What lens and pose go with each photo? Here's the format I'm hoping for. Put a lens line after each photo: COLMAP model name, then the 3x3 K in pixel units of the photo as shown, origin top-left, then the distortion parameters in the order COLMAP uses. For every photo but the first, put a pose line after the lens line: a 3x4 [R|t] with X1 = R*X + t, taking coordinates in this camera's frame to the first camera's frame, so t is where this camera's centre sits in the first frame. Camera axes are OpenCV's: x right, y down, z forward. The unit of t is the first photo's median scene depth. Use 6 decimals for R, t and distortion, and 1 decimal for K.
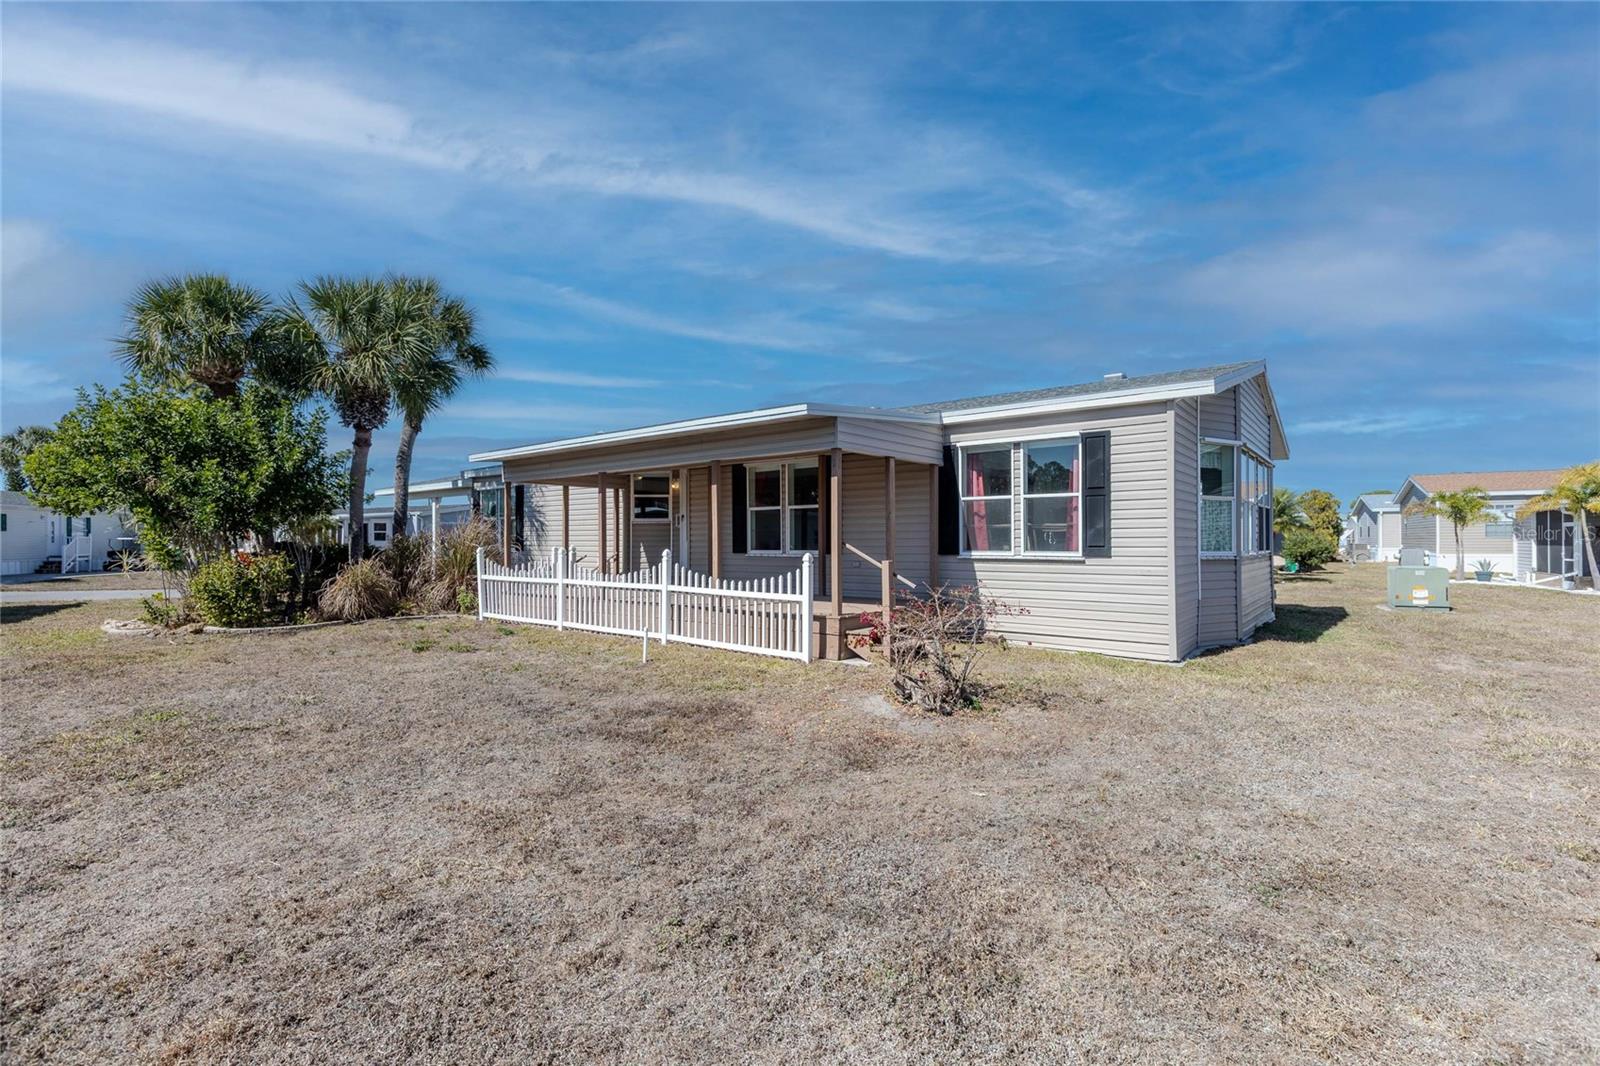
lens RADIAL K [[727.8, 0, 797.0], [0, 727.8, 536.9], [0, 0, 1]] dist [0.012259, 0.000071]
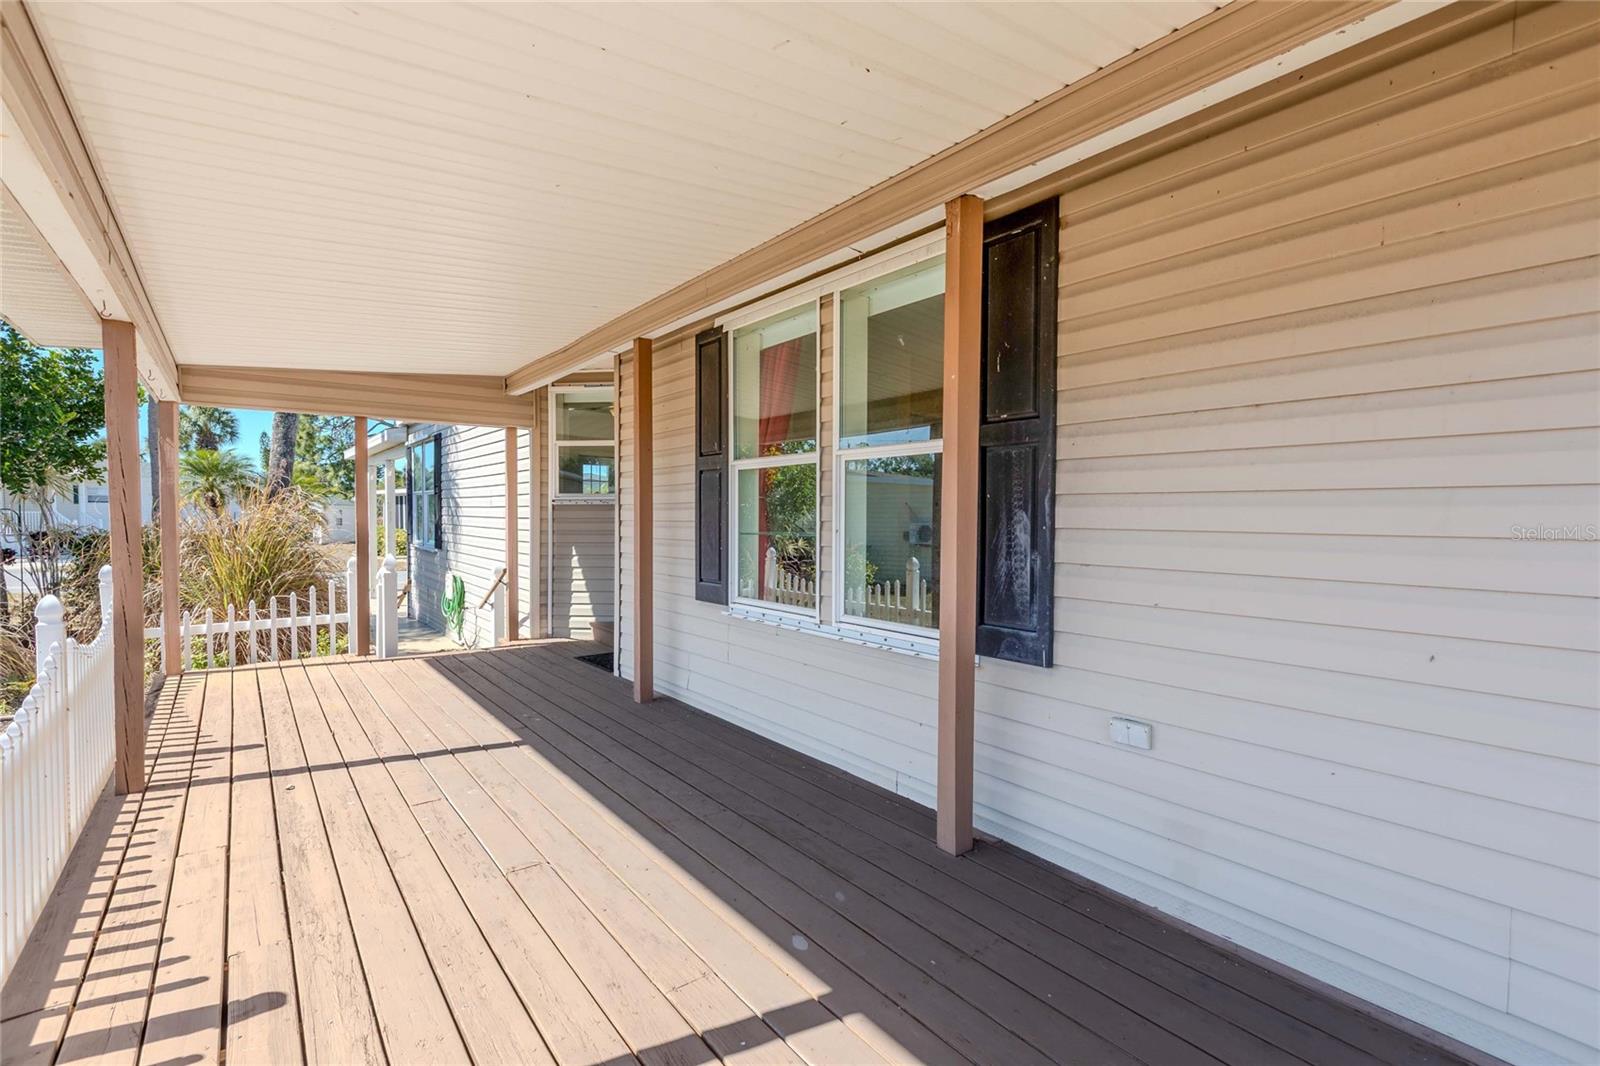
lens RADIAL K [[730.0, 0, 800.0], [0, 730.0, 533.0], [0, 0, 1]] dist [0.003859, -0.000255]
pose [[0.971346, 0.012476, -0.237344, 0.043293], [-0.004725, 0.999438, 0.033198, -0.023325], [0.237625, -0.031126, 0.970858, 0.834012]]
